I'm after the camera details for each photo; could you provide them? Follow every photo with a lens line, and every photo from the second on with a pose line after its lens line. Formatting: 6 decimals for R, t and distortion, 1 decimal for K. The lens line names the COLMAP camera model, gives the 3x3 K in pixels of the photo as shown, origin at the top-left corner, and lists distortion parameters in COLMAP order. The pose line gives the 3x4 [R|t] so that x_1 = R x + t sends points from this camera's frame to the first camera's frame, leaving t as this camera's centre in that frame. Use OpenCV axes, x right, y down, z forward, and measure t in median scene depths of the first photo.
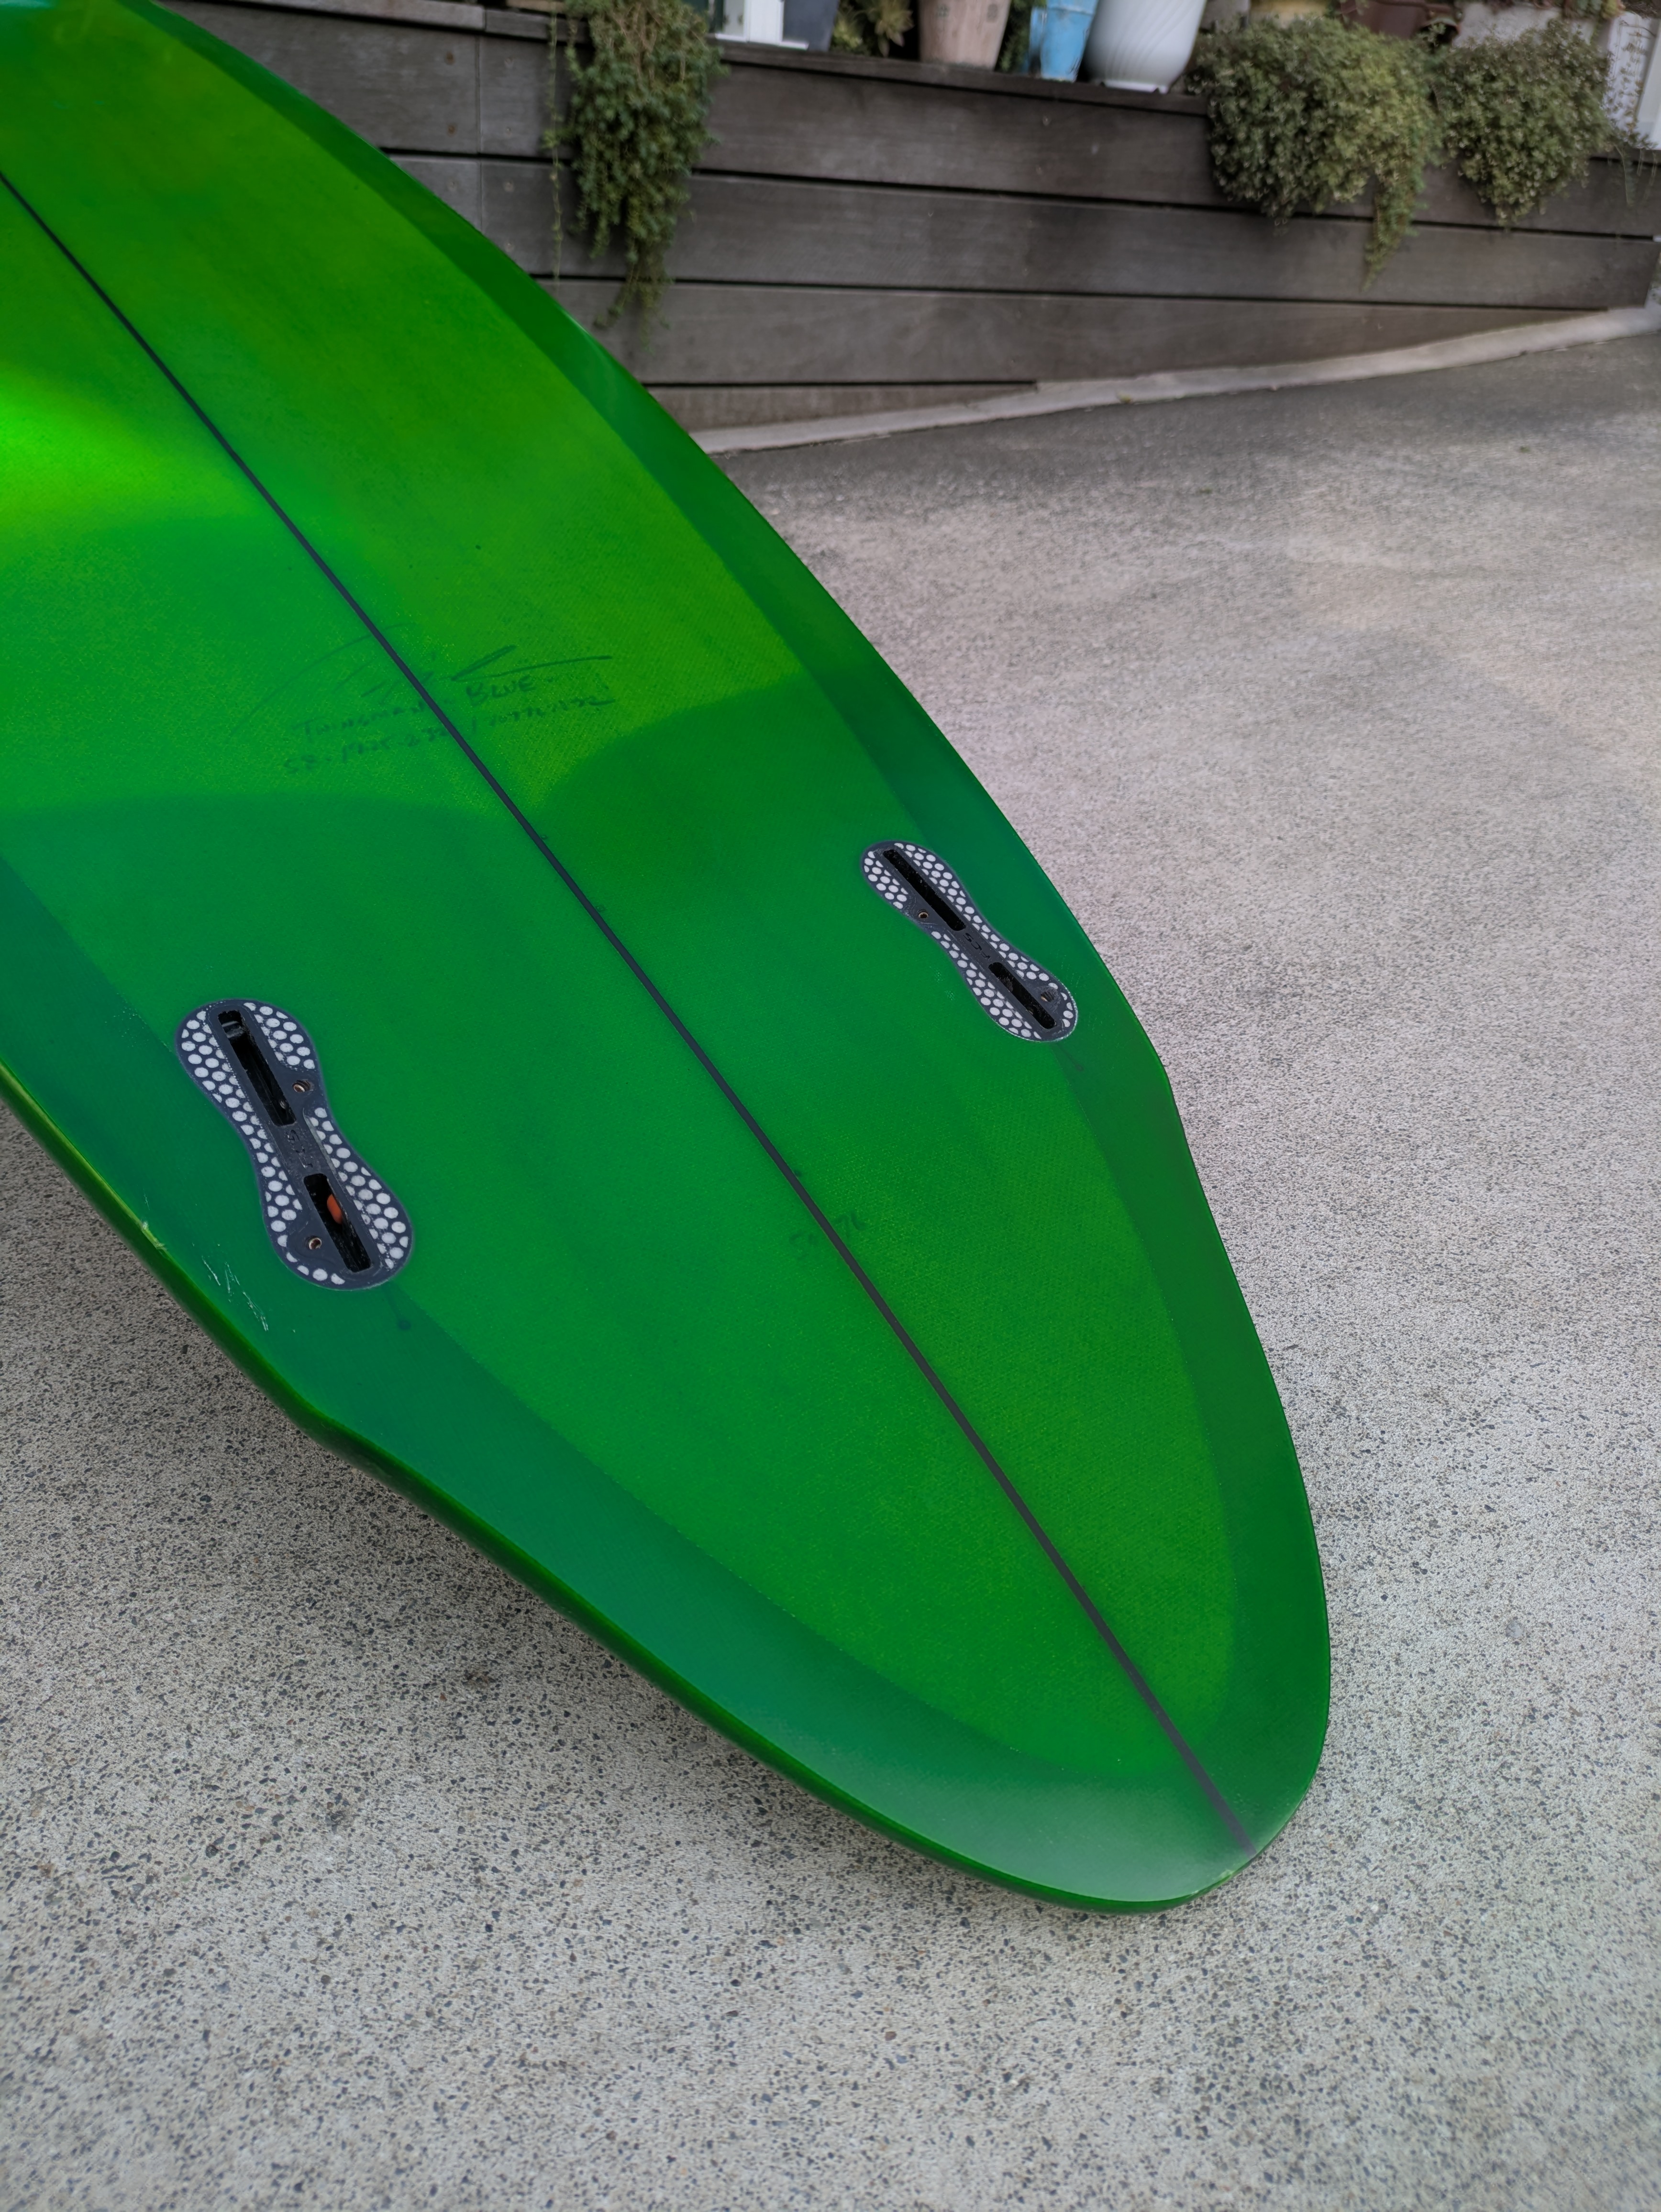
lens RADIAL K [[1644.0, 0, 797.8], [0, 1644.0, 1077.5], [0, 0, 1]] dist [0.053789, -0.064687]
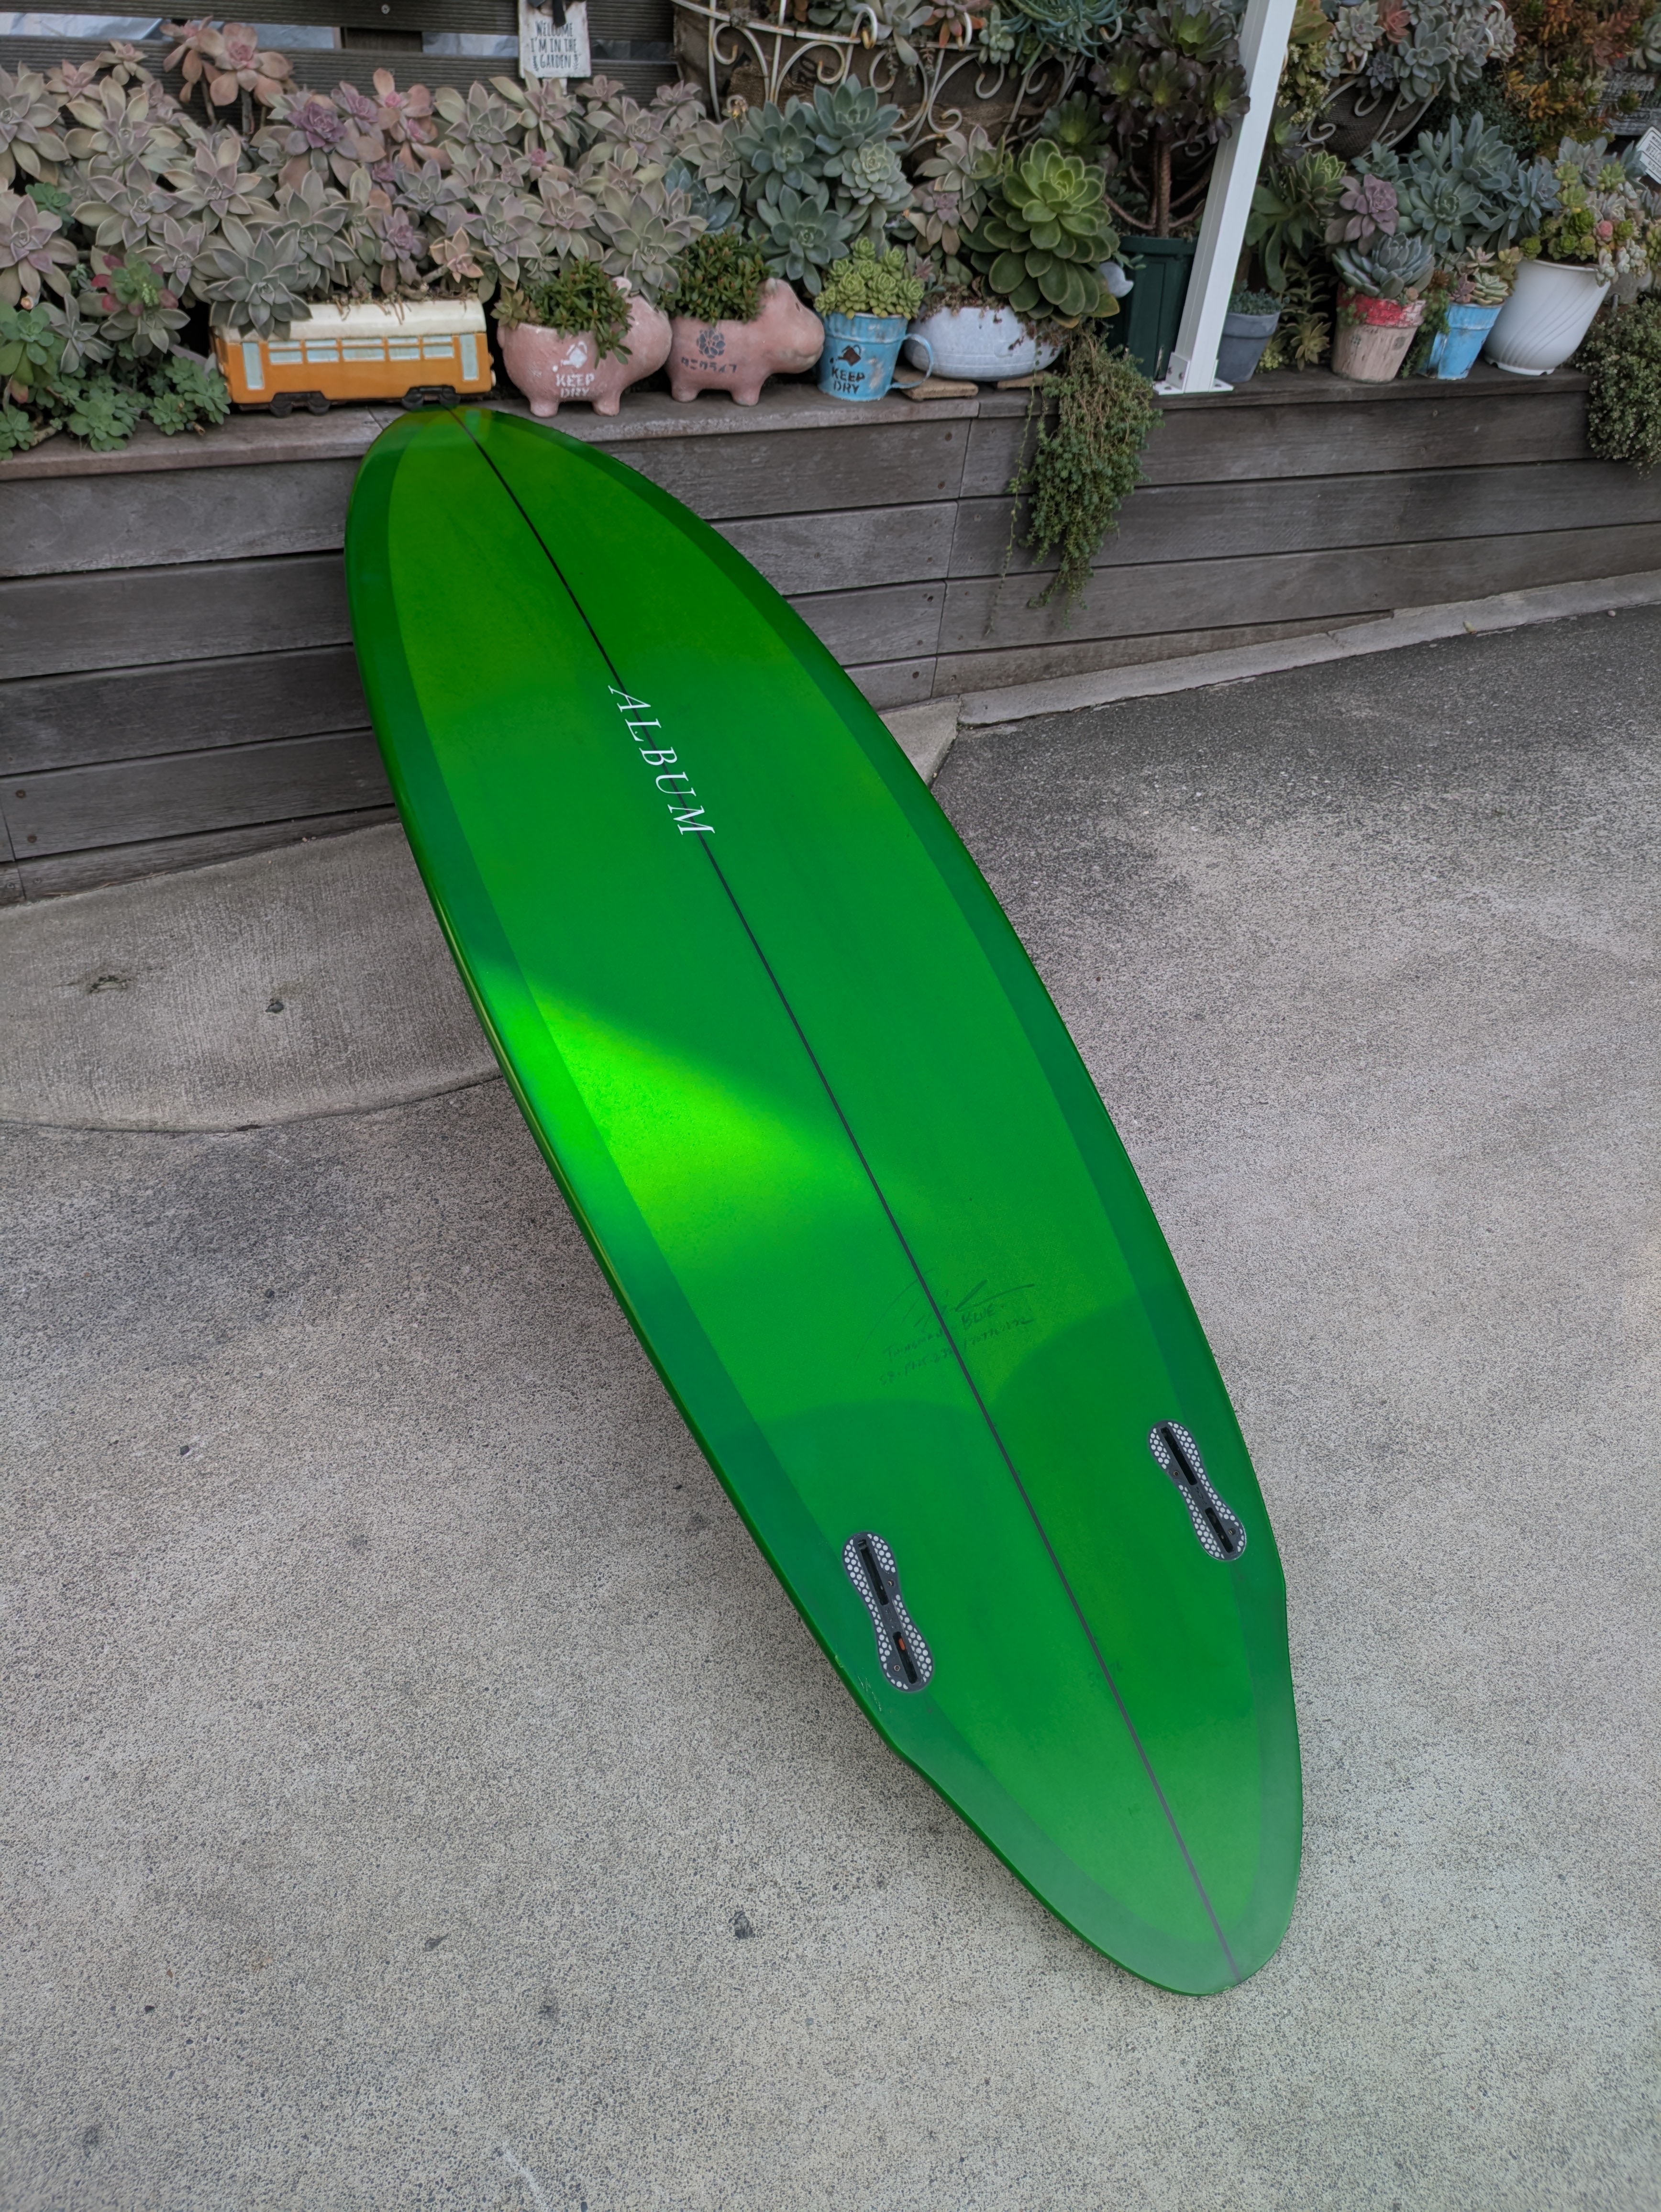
lens RADIAL K [[1622.6, 0, 808.7], [0, 1622.6, 1102.9], [0, 0, 1]] dist [0.058018, -0.062011]
pose [[0.977844, 0.143164, -0.152726, -0.073275], [-0.117167, 0.978896, 0.167433, -0.489859], [0.173473, -0.145829, 0.973982, -0.560828]]
